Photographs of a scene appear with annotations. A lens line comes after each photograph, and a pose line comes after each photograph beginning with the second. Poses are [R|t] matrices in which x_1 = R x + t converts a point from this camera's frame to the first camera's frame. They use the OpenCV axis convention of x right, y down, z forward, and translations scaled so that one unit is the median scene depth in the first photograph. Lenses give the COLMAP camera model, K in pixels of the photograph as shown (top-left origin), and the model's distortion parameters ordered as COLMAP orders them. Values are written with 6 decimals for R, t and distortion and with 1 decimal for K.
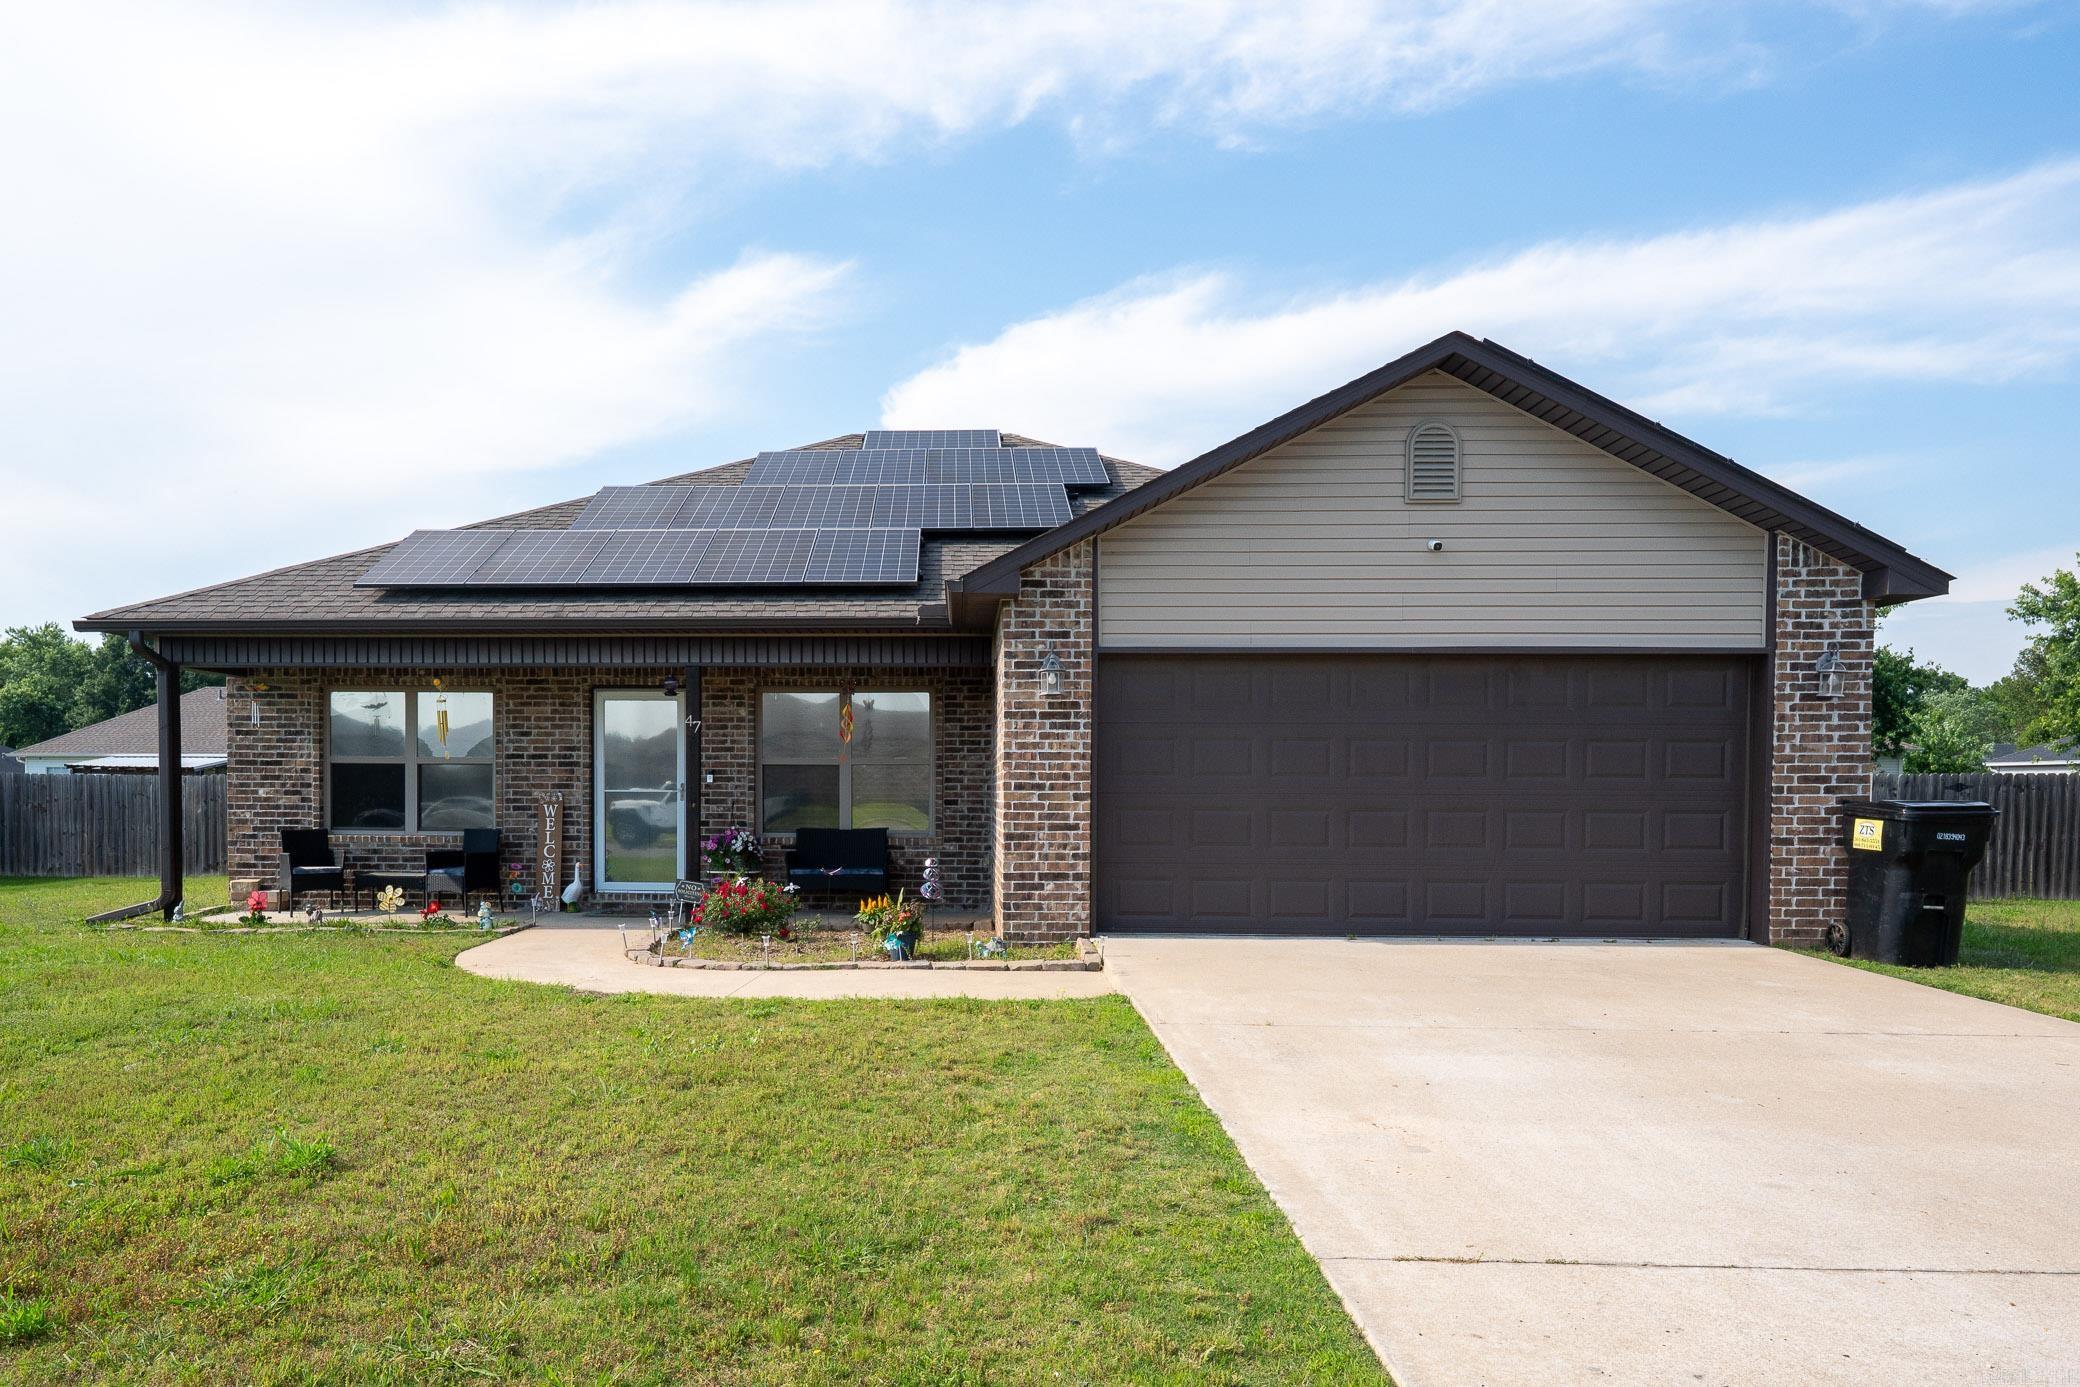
lens RADIAL K [[835.2, 0, 1039.6], [0, 835.2, 693.3], [0, 0, 1]] dist [-0.002350, -0.000450]
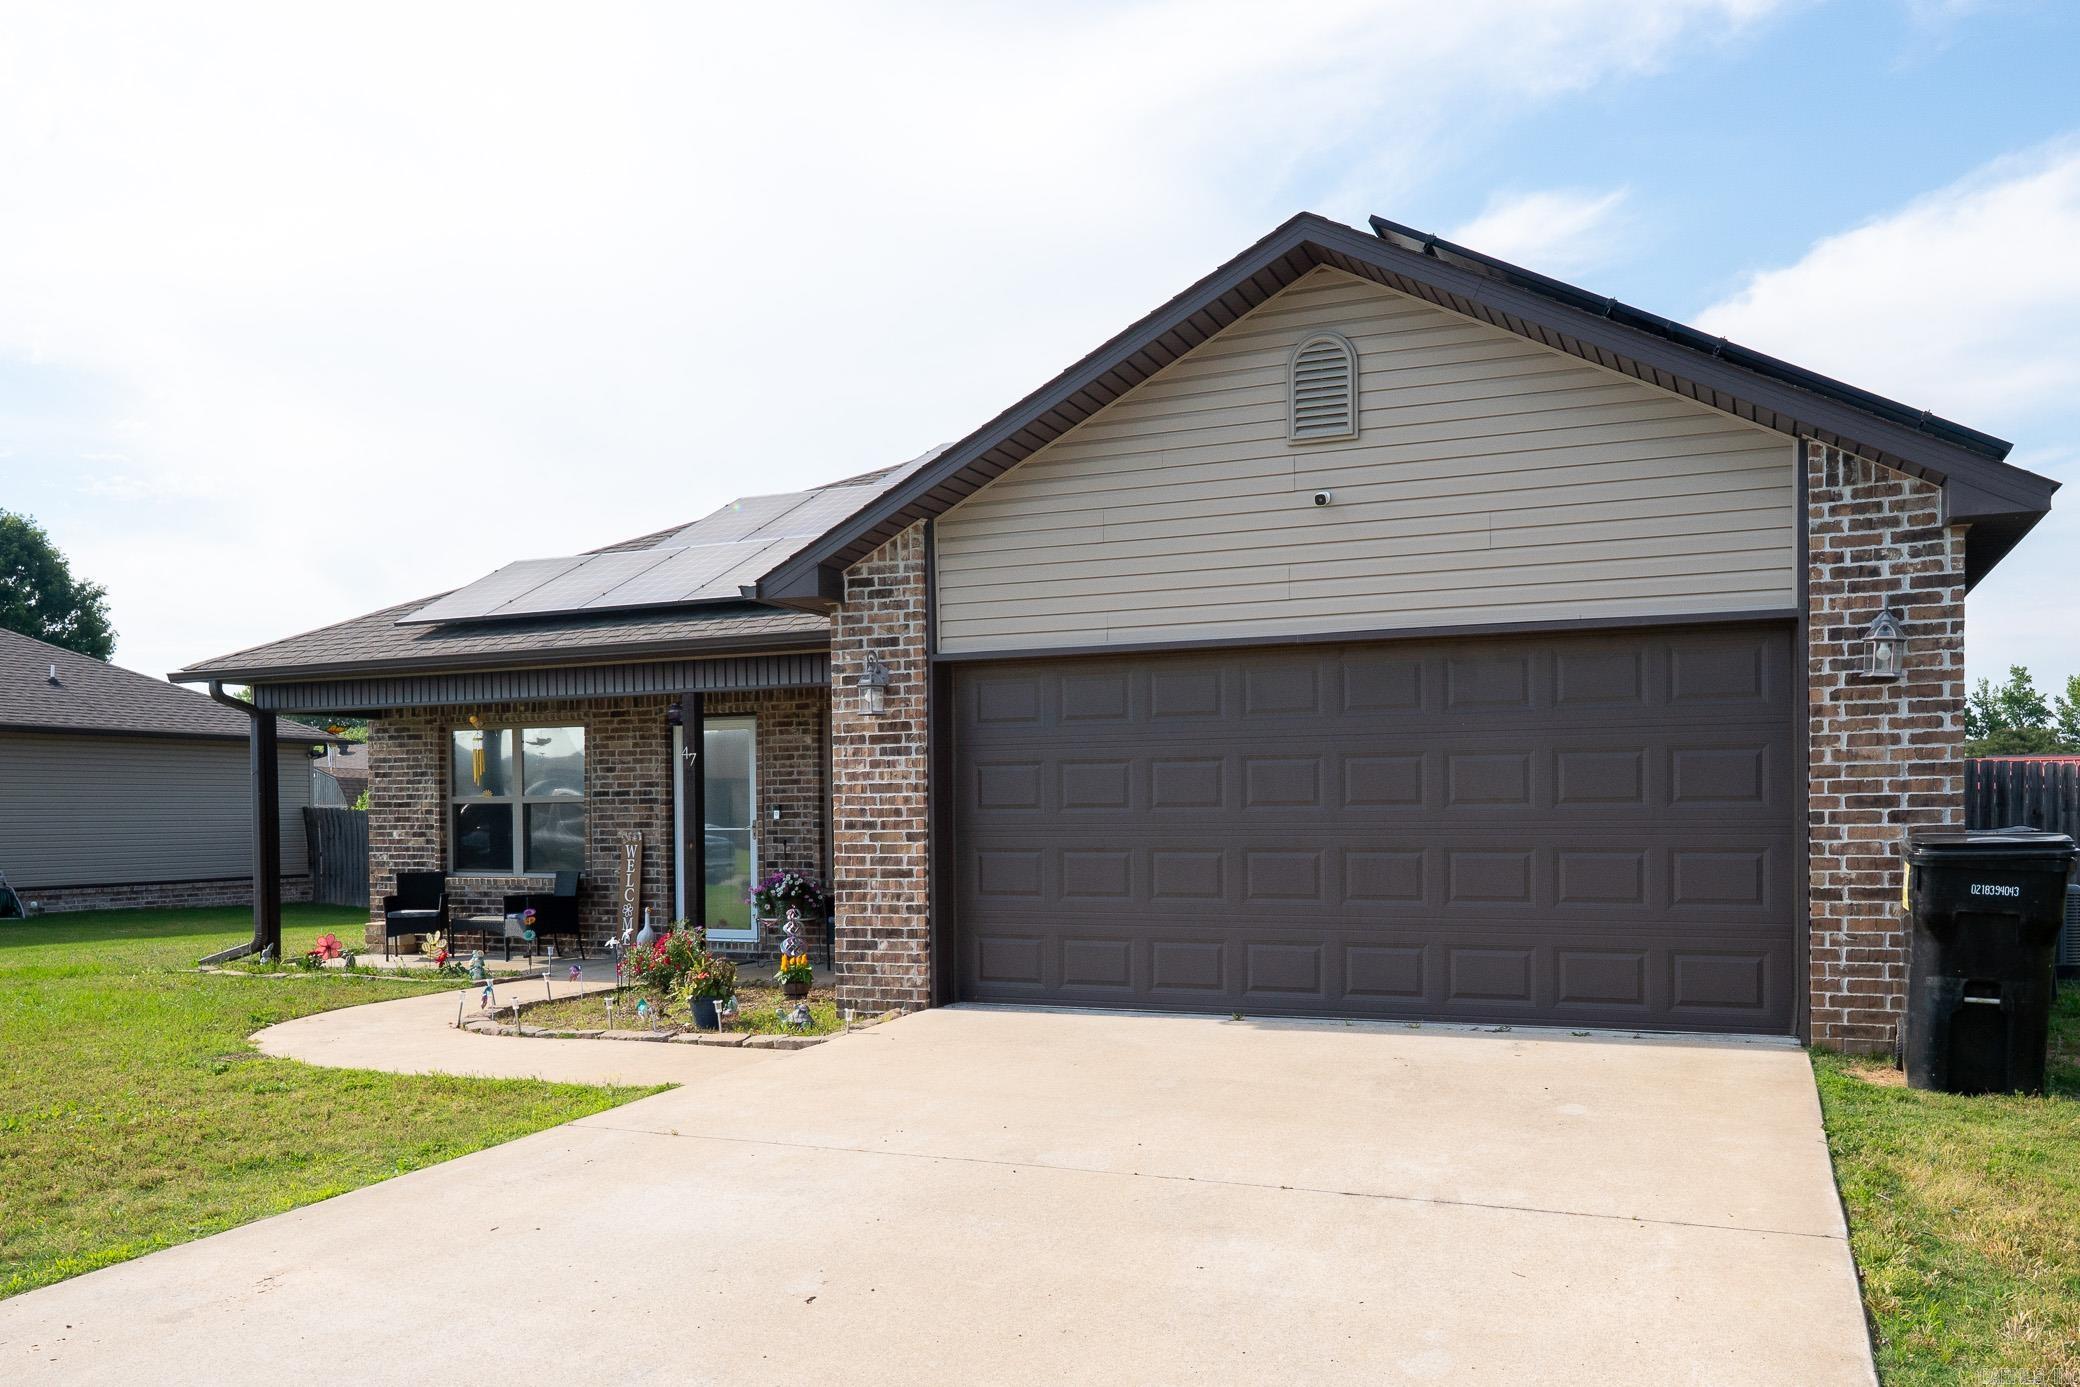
lens RADIAL K [[986.6, 0, 1040.0], [0, 986.6, 699.4], [0, 0, 1]] dist [-0.001216, 0.000685]
pose [[0.976312, -0.040265, -0.212589, 0.383457], [0.038751, 0.999185, -0.011286, 0.004016], [0.212871, 0.002781, 0.977076, 0.072861]]
